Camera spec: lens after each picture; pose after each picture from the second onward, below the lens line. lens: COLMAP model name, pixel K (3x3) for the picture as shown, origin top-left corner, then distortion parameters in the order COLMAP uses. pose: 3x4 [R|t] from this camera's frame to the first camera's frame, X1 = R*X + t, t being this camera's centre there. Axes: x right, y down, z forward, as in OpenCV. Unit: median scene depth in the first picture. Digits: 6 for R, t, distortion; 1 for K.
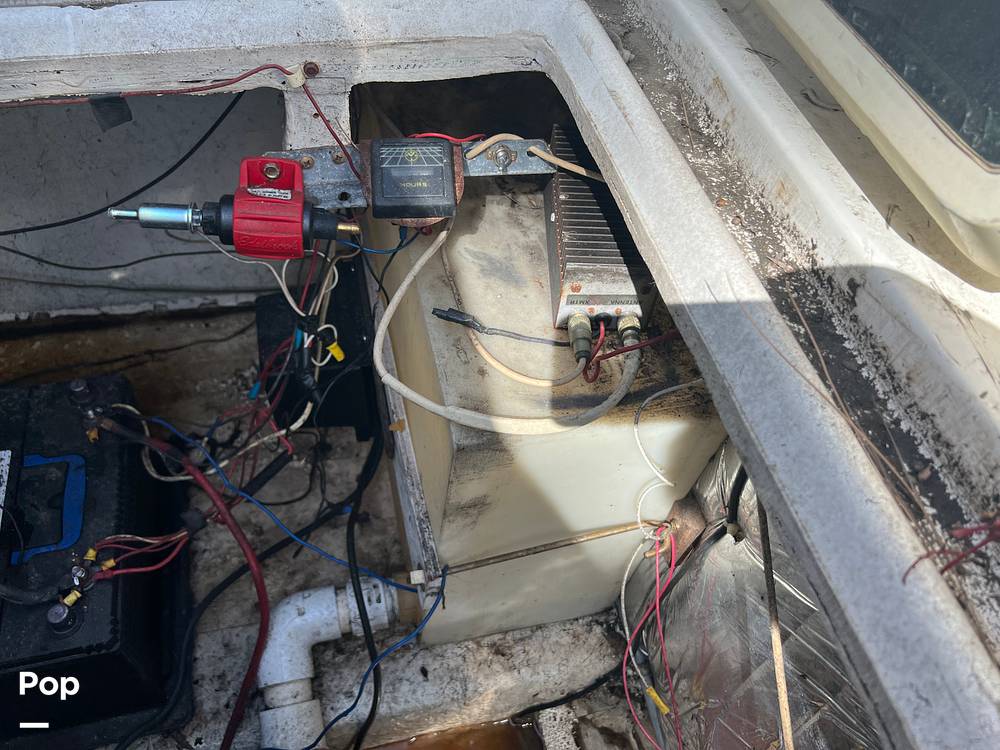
lens RADIAL K [[752.0, 0, 499.4], [0, 752.0, 386.1], [0, 0, 1]] dist [0.023641, 0.000338]
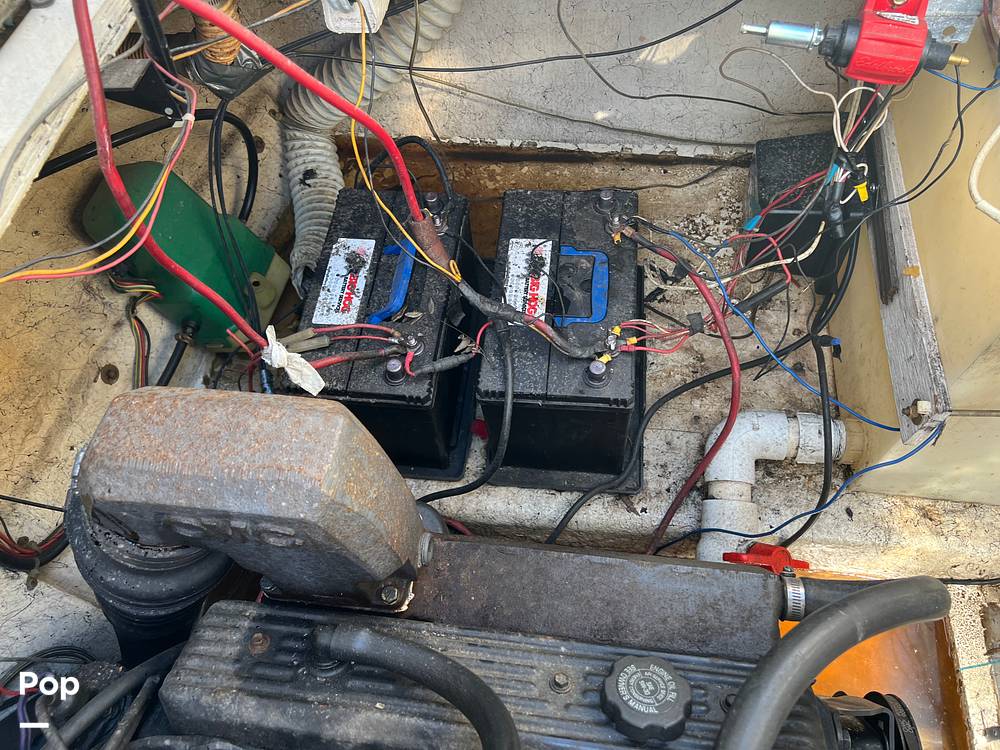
lens RADIAL K [[750.1, 0, 500.0], [0, 750.1, 375.0], [0, 0, 1]] dist [0.054014, -0.059261]
pose [[0.922241, 0.213988, -0.321996, -0.259437], [-0.178944, 0.974536, 0.135125, 0.136310], [0.342711, -0.066999, 0.937049, -0.166186]]
